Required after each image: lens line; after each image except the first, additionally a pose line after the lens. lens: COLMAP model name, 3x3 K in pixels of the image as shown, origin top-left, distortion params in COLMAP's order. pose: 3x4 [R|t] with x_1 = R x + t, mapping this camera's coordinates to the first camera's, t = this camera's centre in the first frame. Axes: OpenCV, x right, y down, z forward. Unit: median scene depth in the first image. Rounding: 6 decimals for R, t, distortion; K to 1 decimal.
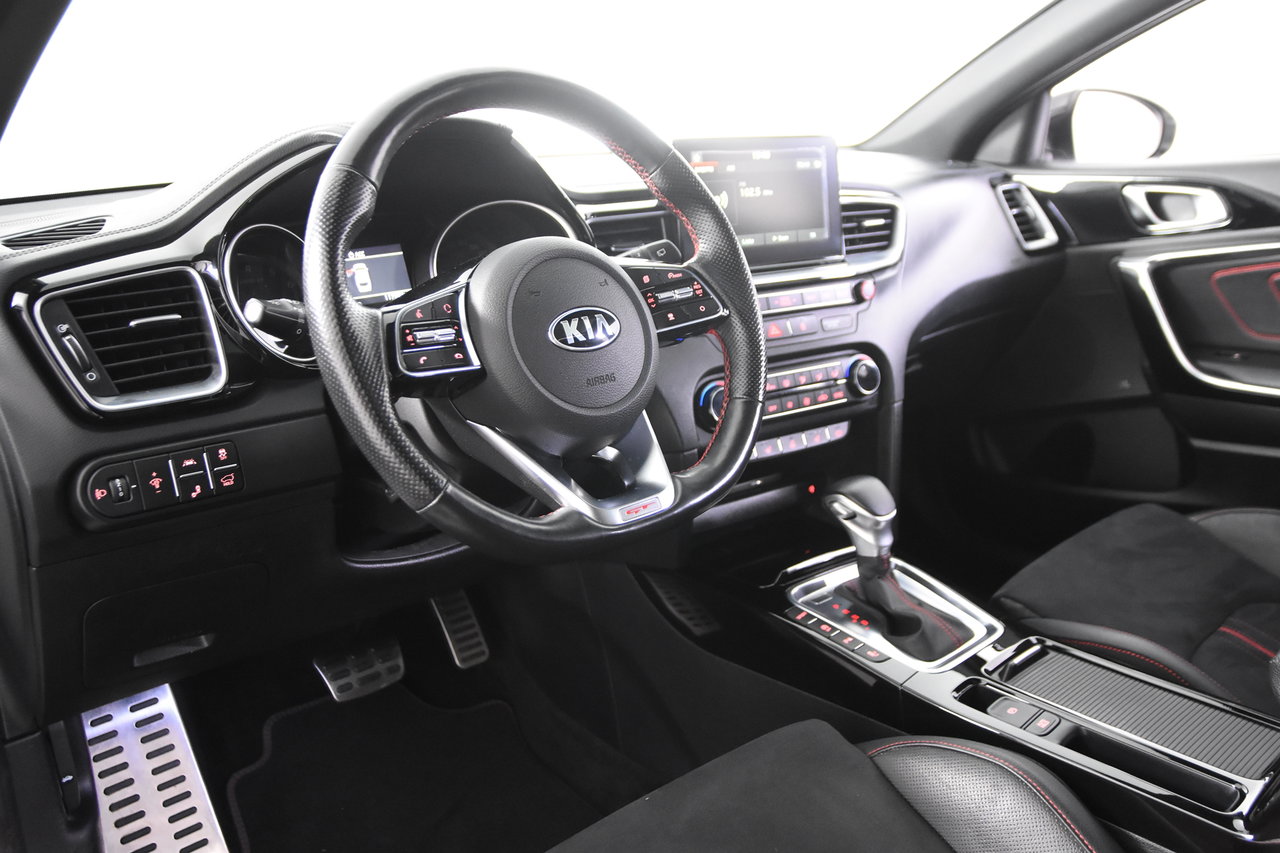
lens RADIAL K [[1061.9, 0, 640.0], [0, 1061.9, 426.5], [0, 0, 1]] dist [-0.085240, 0.088646]
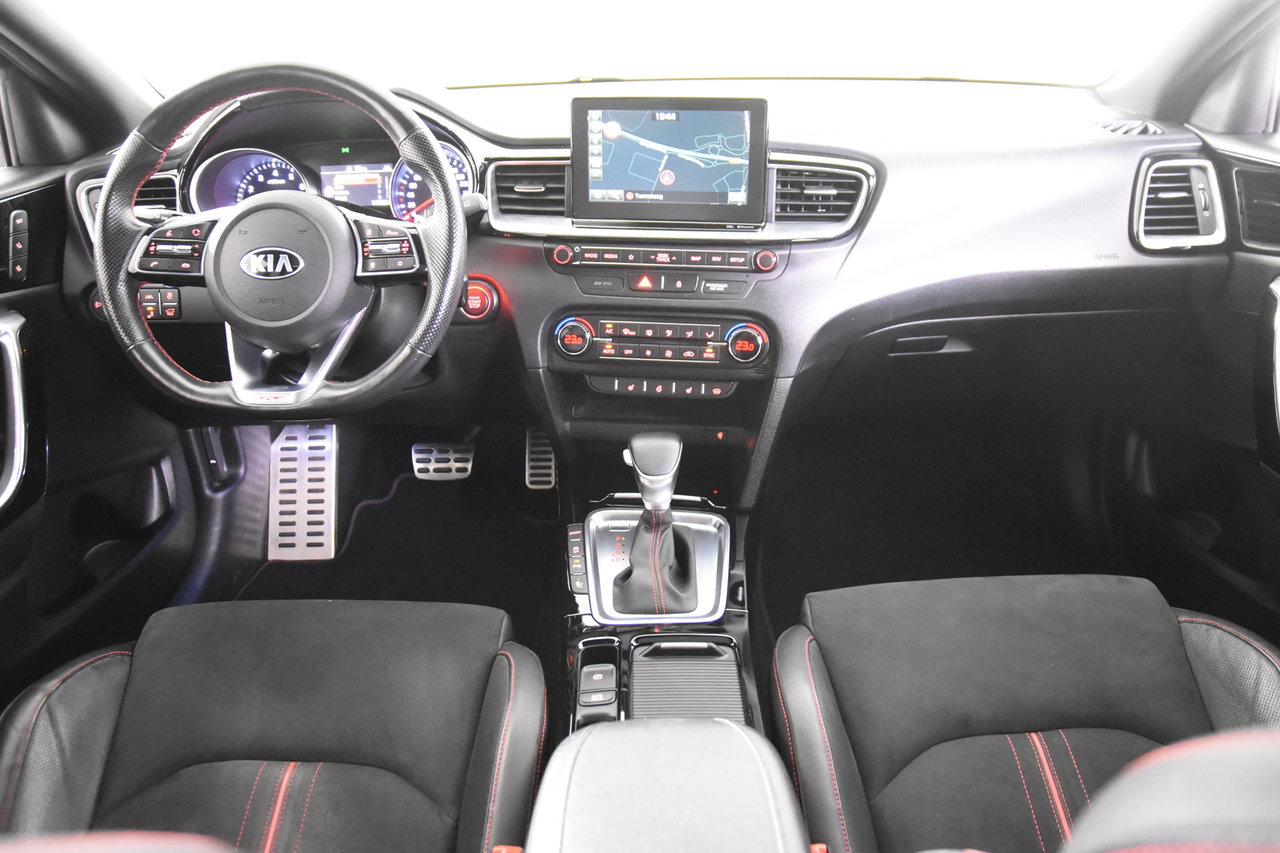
lens RADIAL K [[978.4, 0, 640.0], [0, 978.4, 426.5], [0, 0, 1]] dist [-0.128507, 0.164458]
pose [[0.742940, 0.295875, -0.600415, 0.768226], [-0.182996, 0.952610, 0.242996, -0.192710], [0.643858, -0.070658, 0.761875, 0.228070]]
